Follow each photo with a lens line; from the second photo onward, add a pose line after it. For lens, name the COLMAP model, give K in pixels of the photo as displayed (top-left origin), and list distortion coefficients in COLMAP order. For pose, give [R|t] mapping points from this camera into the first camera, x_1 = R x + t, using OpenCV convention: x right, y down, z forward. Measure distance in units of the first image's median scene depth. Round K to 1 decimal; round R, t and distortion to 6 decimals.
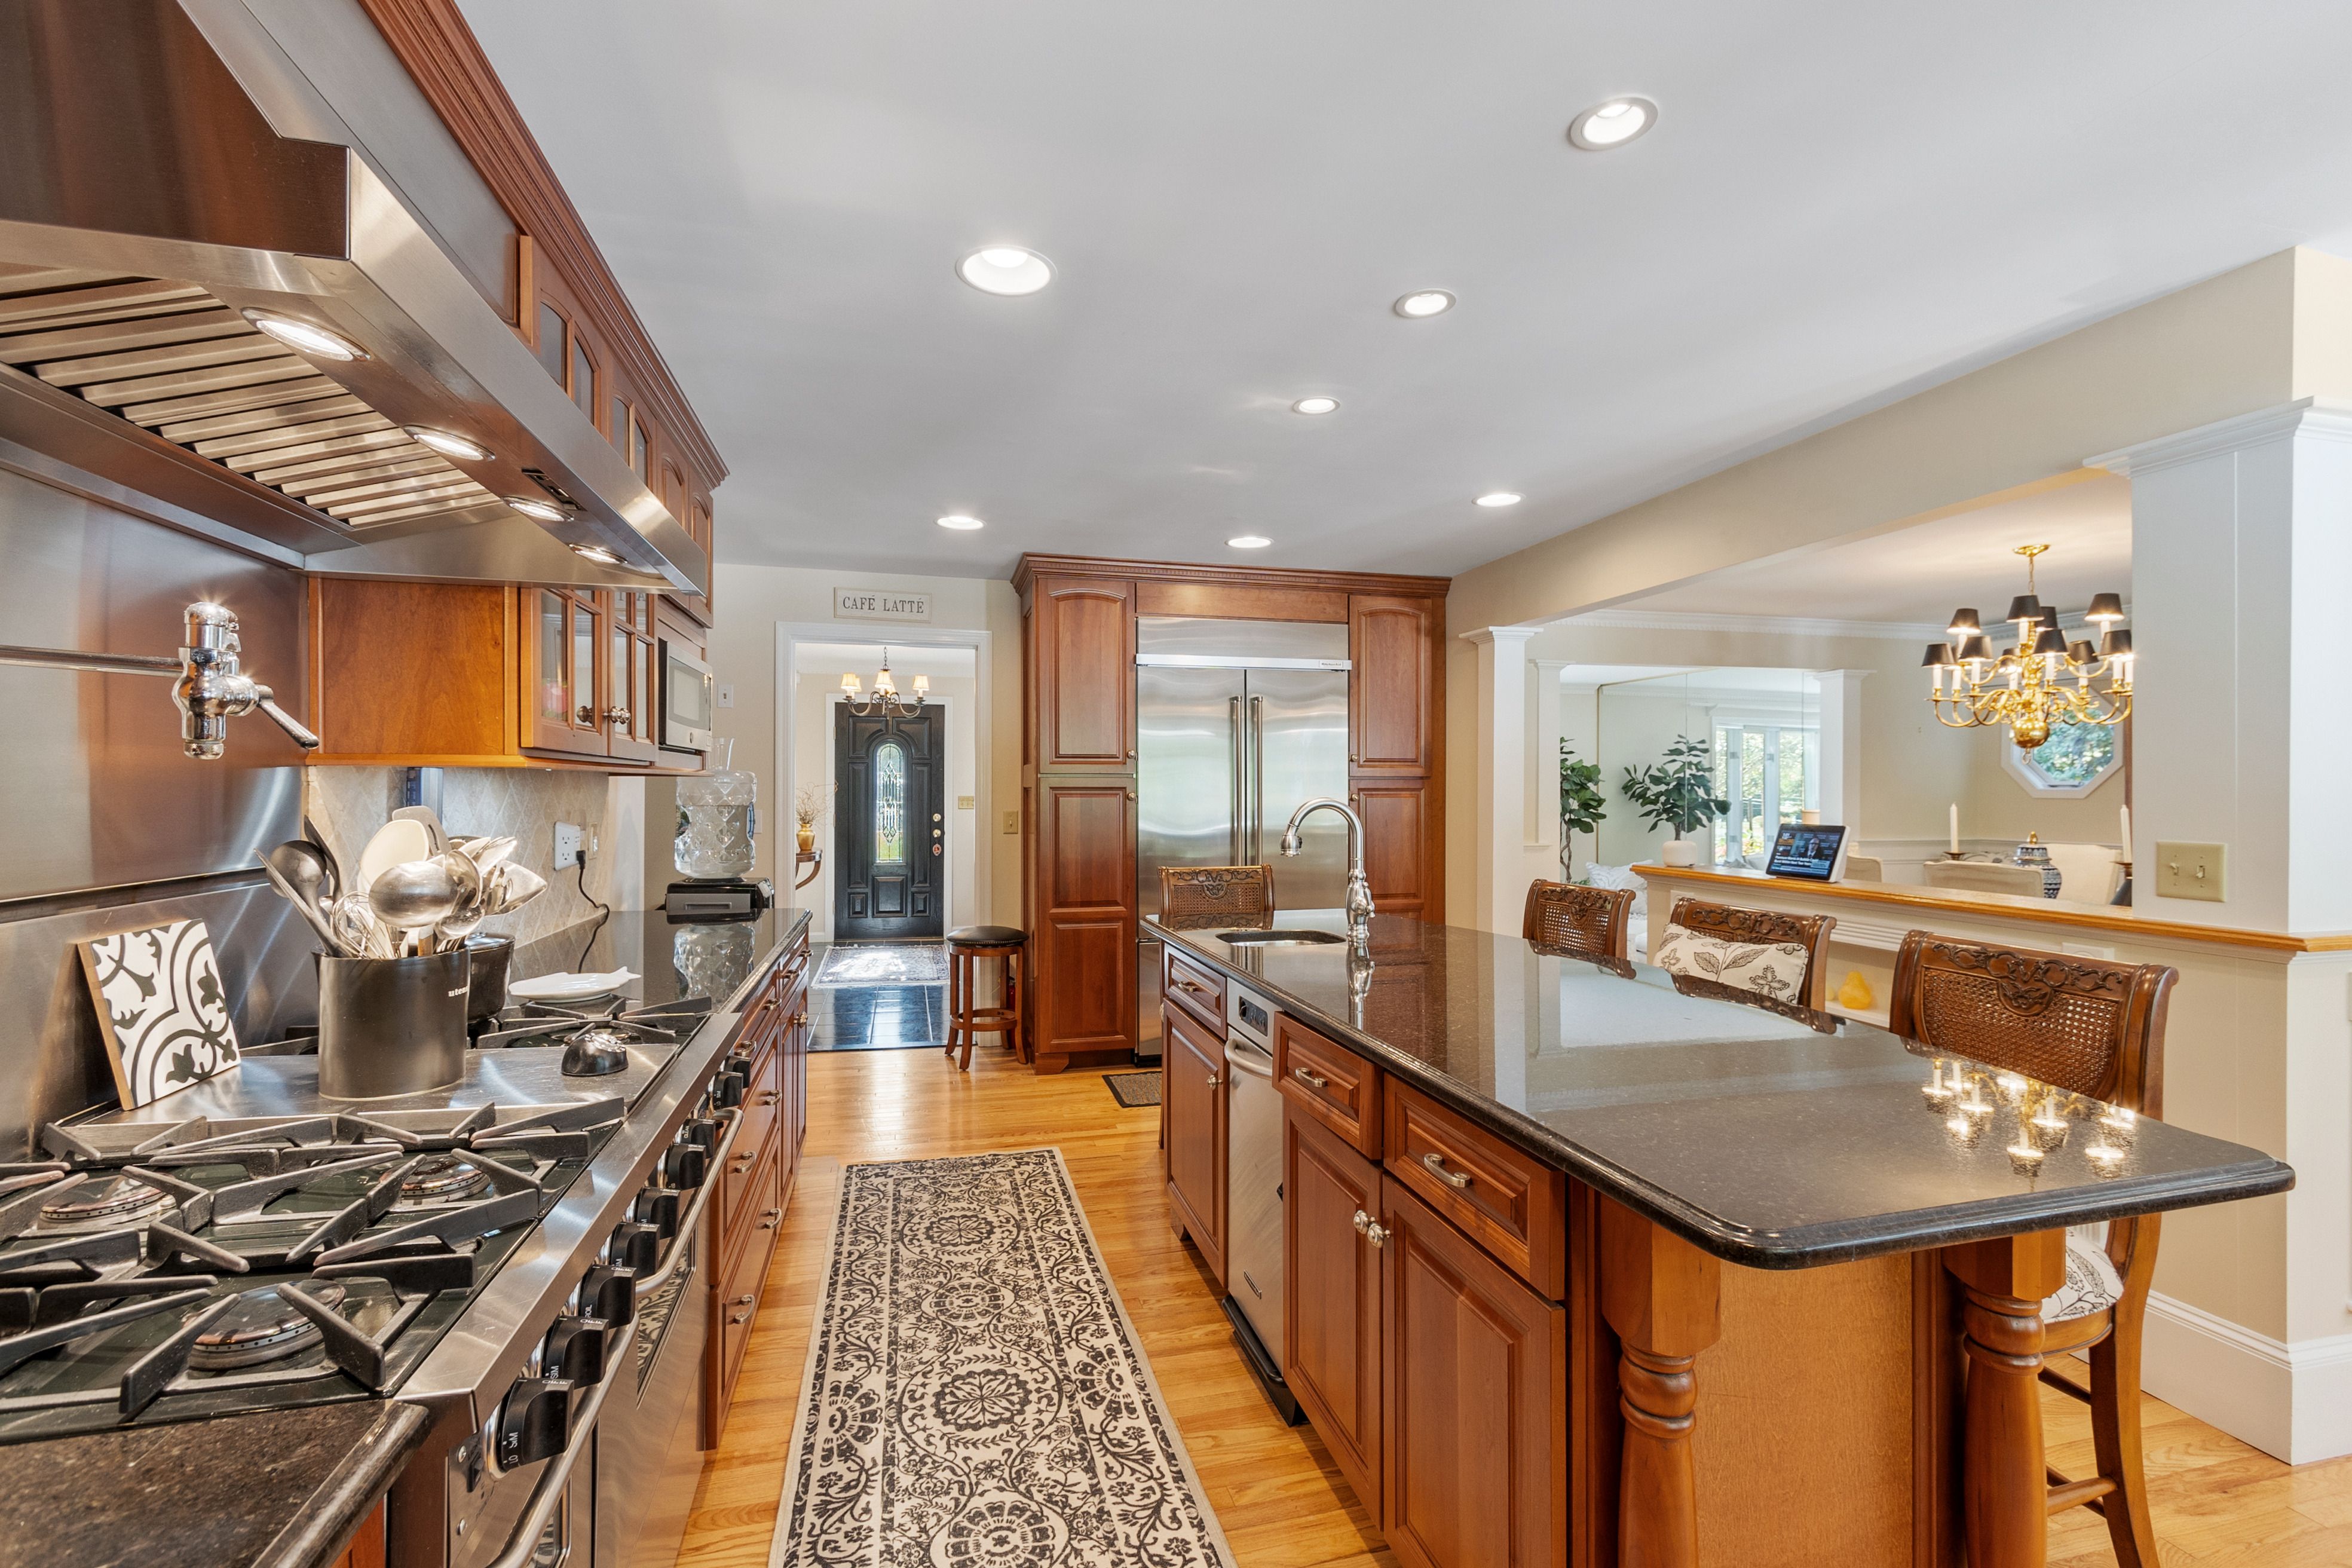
lens RADIAL K [[1025.7, 0, 1175.4], [0, 1025.7, 792.2], [0, 0, 1]] dist [0.000425, -0.000161]
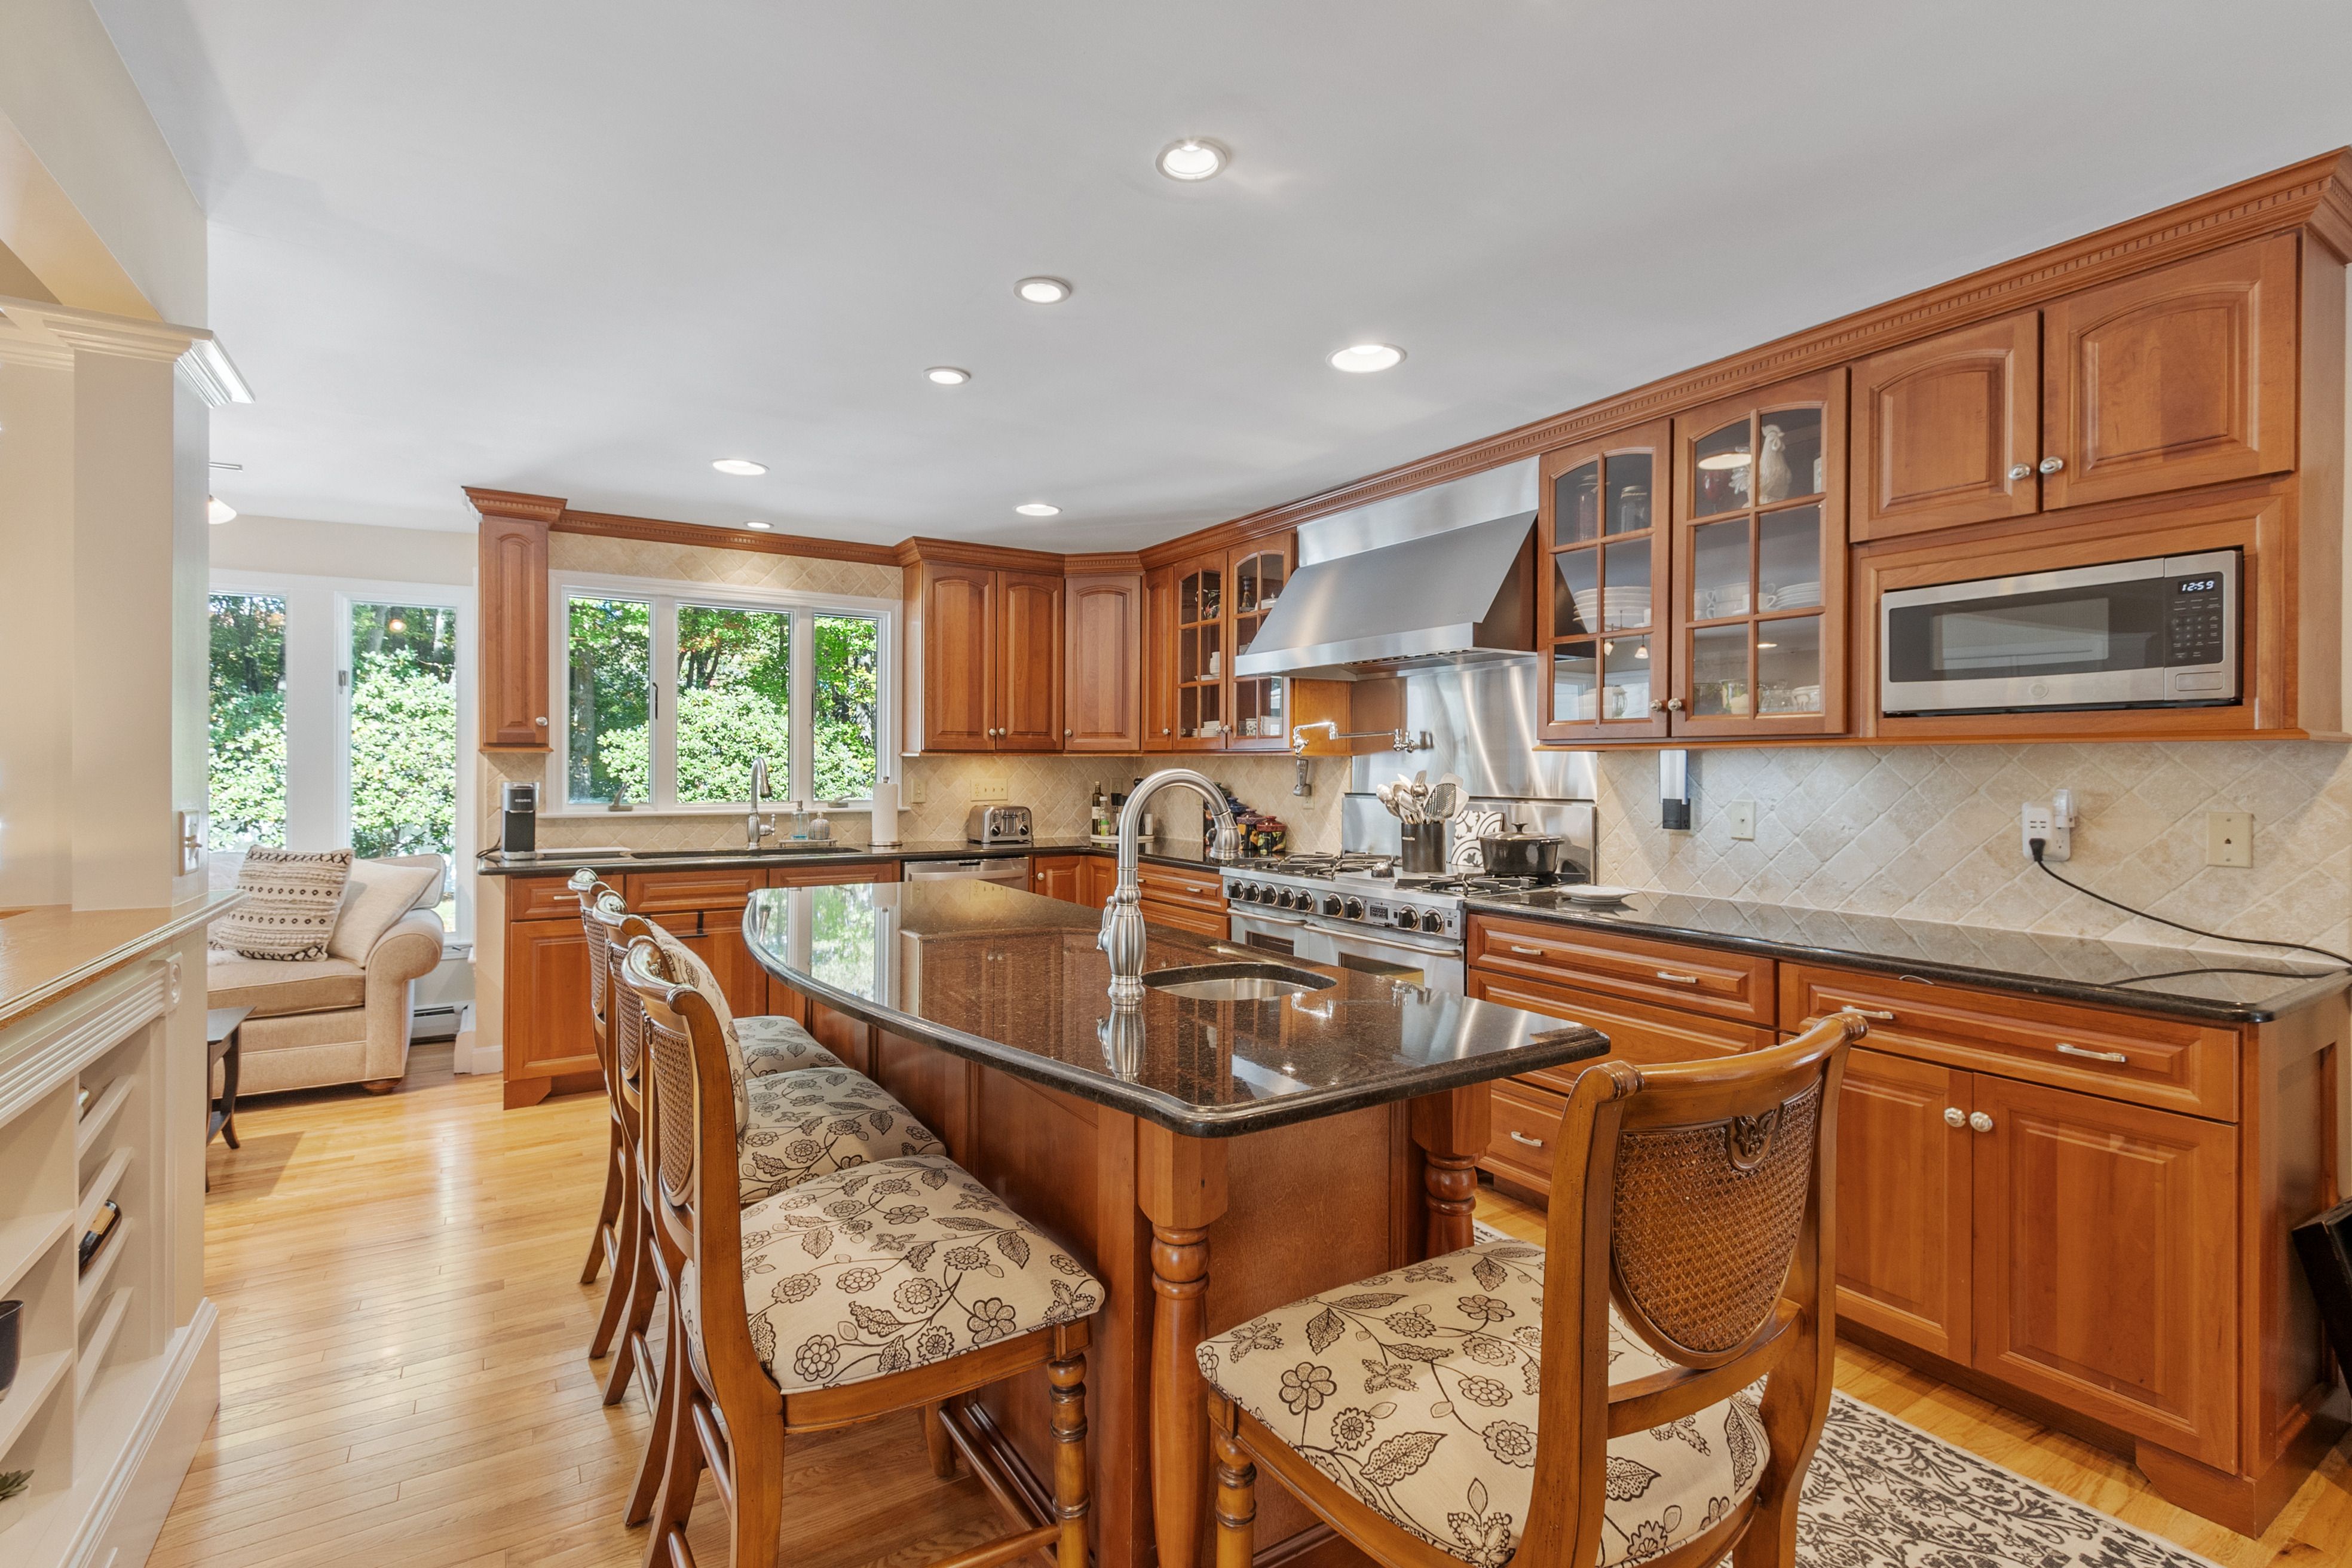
lens RADIAL K [[1067.8, 0, 1172.2], [0, 1067.8, 767.8], [0, 0, 1]] dist [0.000687, 0.000156]
pose [[-0.951990, -0.012389, -0.305878, 0.388823], [-0.013001, 0.999915, -0.000038, 0.009553], [0.305852, 0.003941, -0.952071, 1.823670]]
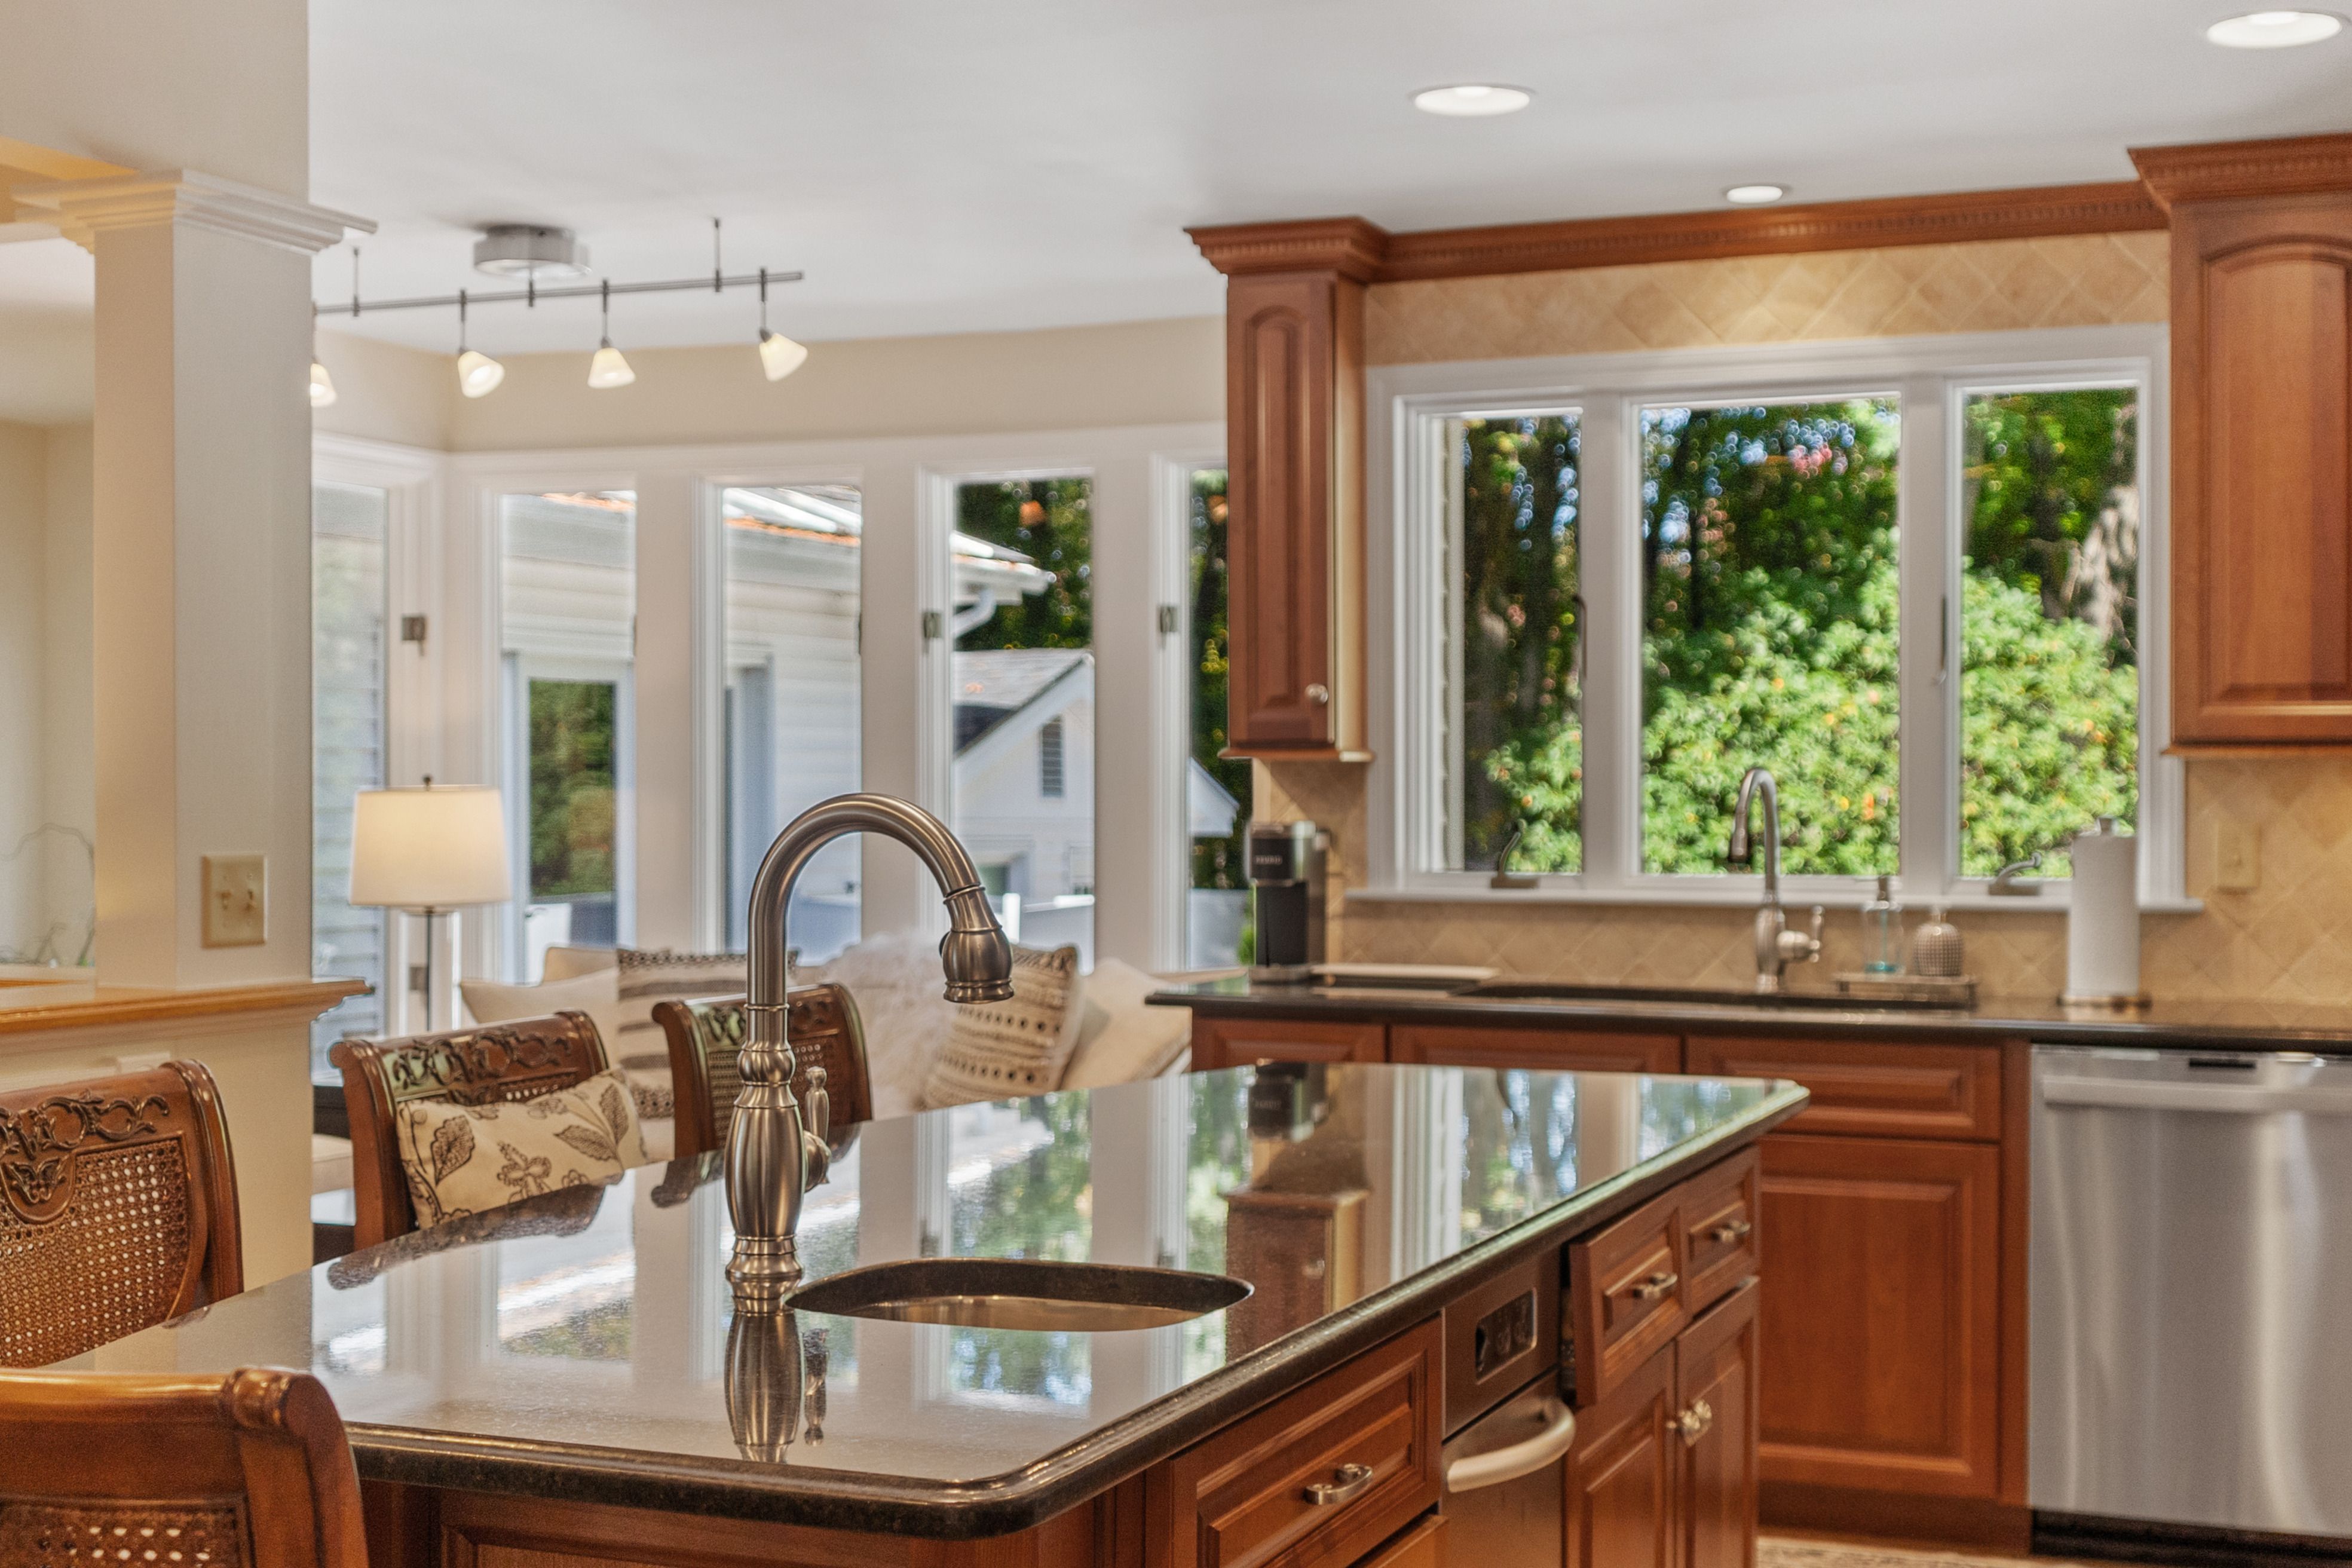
lens RADIAL K [[3061.9, 0, 1176.0], [0, 3061.9, 784.0], [0, 0, 1]] dist [0.086117, -0.555604]
pose [[-0.801483, -0.009306, 0.597945, -0.474679], [-0.006121, 0.999954, 0.007358, 0.000359], [-0.597986, 0.002237, -0.801504, 1.818532]]
